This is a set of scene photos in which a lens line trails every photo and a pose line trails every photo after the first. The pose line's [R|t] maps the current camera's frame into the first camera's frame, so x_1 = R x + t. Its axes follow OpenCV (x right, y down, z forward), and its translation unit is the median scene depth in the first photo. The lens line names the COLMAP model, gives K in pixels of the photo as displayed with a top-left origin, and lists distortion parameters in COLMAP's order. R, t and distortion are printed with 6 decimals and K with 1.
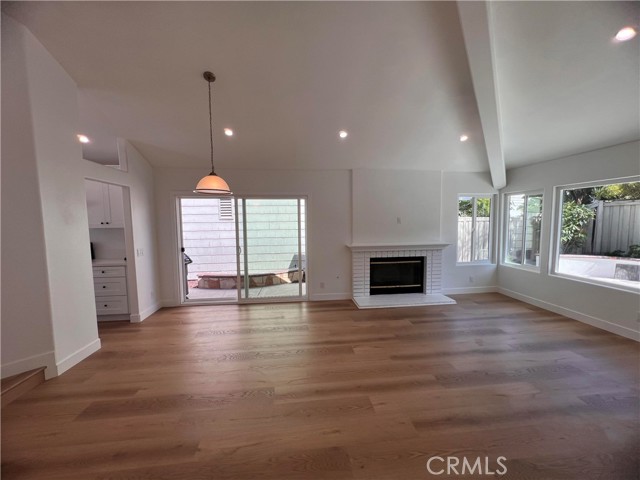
lens RADIAL K [[257.4, 0, 321.8], [0, 257.4, 242.5], [0, 0, 1]] dist [-0.001379, 0.000934]
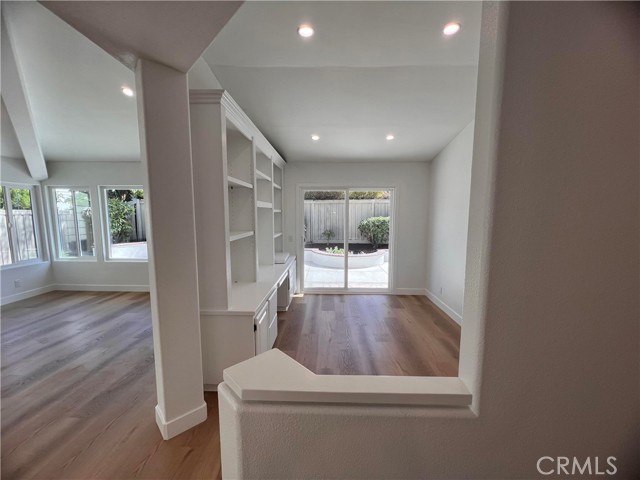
lens RADIAL K [[257.4, 0, 321.5], [0, 257.4, 239.8], [0, 0, 1]] dist [-0.001379, 0.000934]
pose [[0.143948, -0.092312, 0.985270, -0.102597], [0.077604, 0.993626, 0.081757, 0.007561], [-0.986538, 0.064692, 0.150194, -0.133097]]
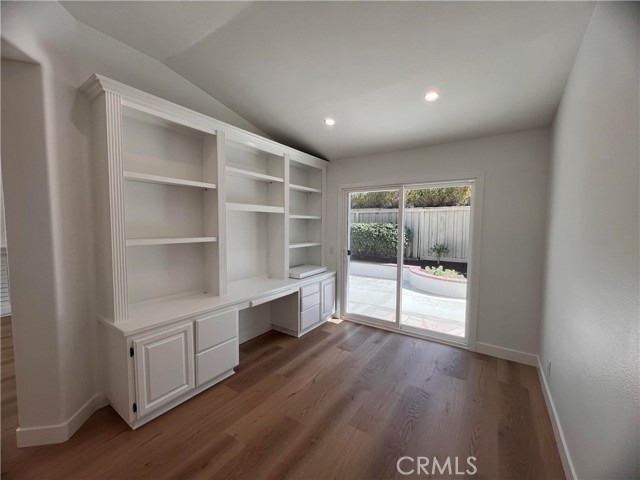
lens RADIAL K [[257.4, 0, 319.2], [0, 257.4, 239.7], [0, 0, 1]] dist [-0.001379, 0.000934]
pose [[0.656033, -0.030058, 0.754134, 0.206867], [0.050003, 0.998742, -0.003690, 0.041307], [-0.753074, 0.040130, 0.656711, -0.386938]]
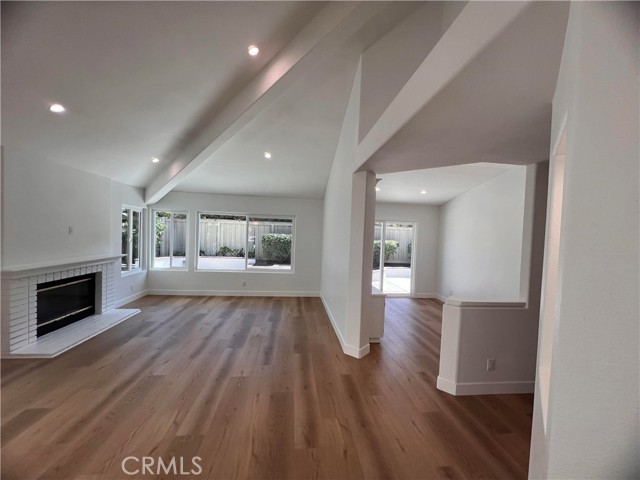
lens RADIAL K [[257.4, 0, 322.4], [0, 257.4, 240.5], [0, 0, 1]] dist [-0.001379, 0.000934]
pose [[0.004159, -0.016727, 0.999851, -0.490241], [0.044765, 0.998861, 0.016524, -0.033689], [-0.998989, 0.044689, 0.004903, 0.234644]]
